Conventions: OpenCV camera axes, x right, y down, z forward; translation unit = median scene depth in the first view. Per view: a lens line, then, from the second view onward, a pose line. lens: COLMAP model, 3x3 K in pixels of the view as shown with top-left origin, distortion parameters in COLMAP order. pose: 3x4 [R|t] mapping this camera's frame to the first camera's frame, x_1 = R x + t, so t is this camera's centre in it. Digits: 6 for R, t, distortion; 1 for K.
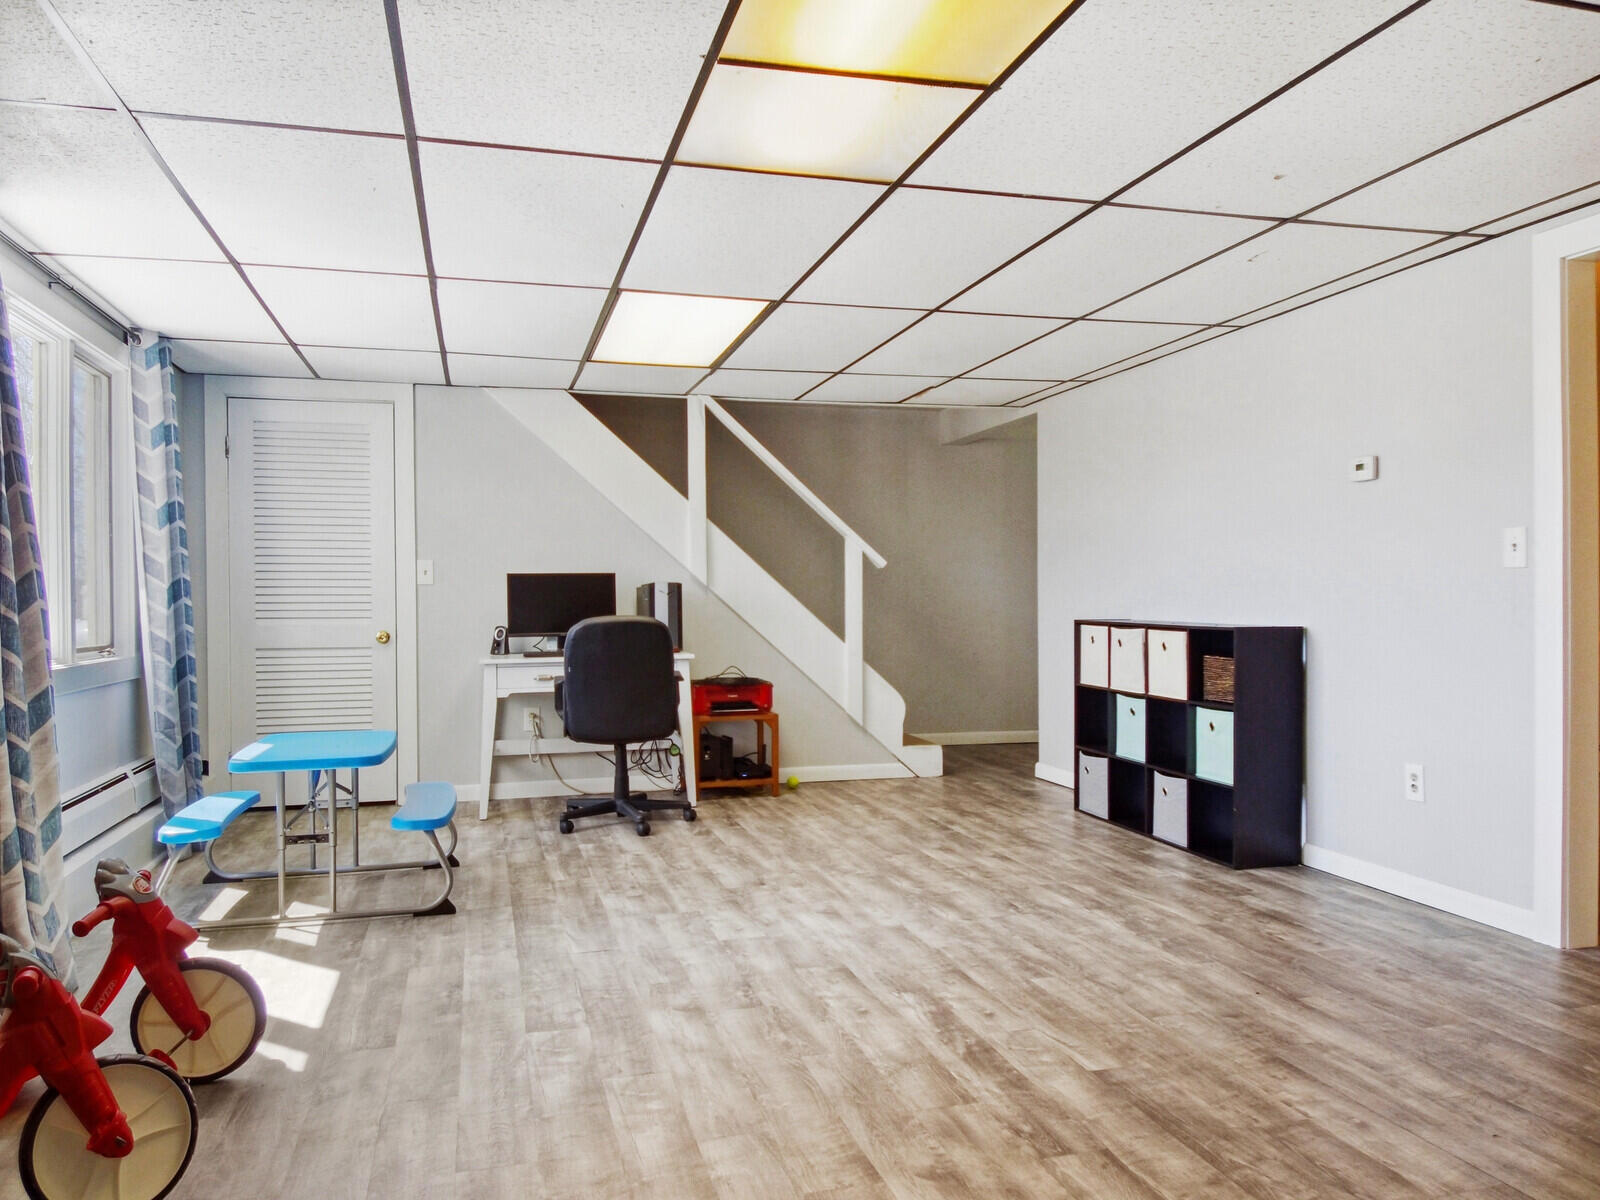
lens RADIAL K [[1139.4, 0, 800.0], [0, 1139.4, 587.3], [0, 0, 1]] dist [0.030130, -0.013508]
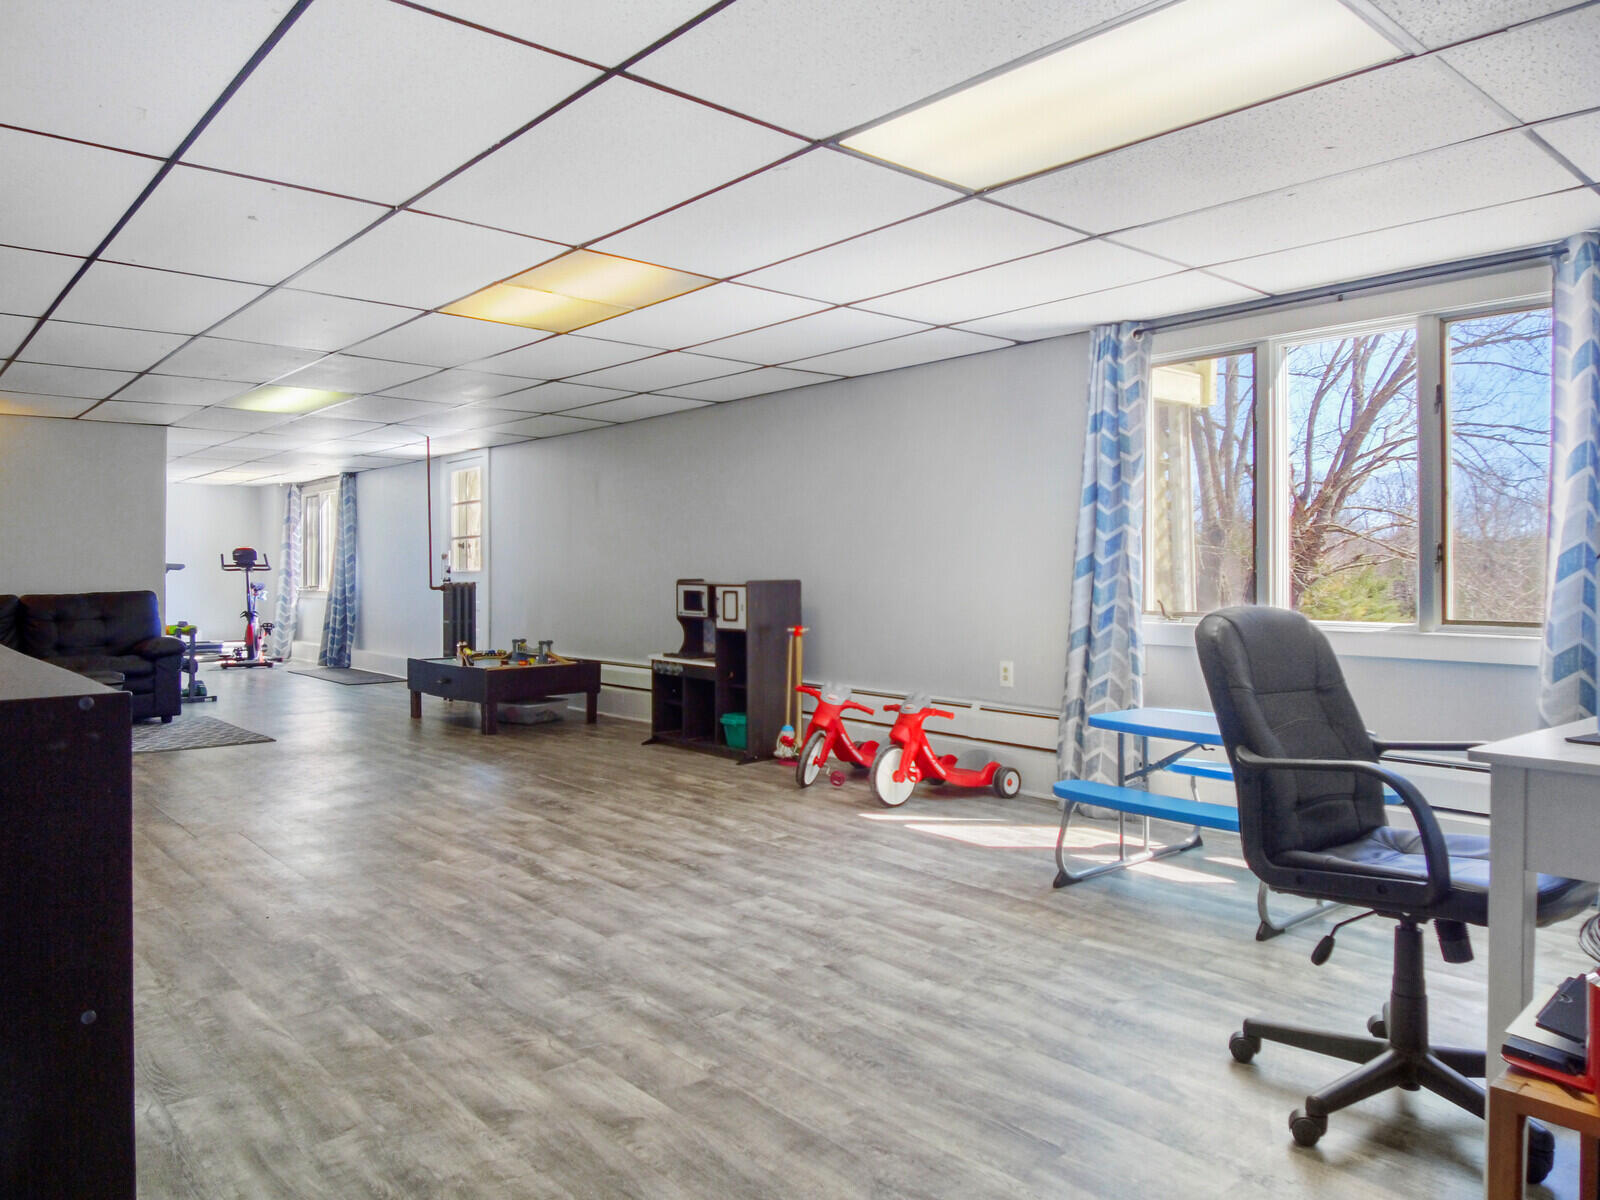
lens RADIAL K [[1139.4, 0, 799.1], [0, 1139.4, 572.3], [0, 0, 1]] dist [0.030130, -0.013508]
pose [[-0.905427, 0.010032, -0.424383, 0.320526], [0.009193, 0.999950, 0.004025, 0.005412], [0.424402, -0.000257, -0.905474, 1.817673]]
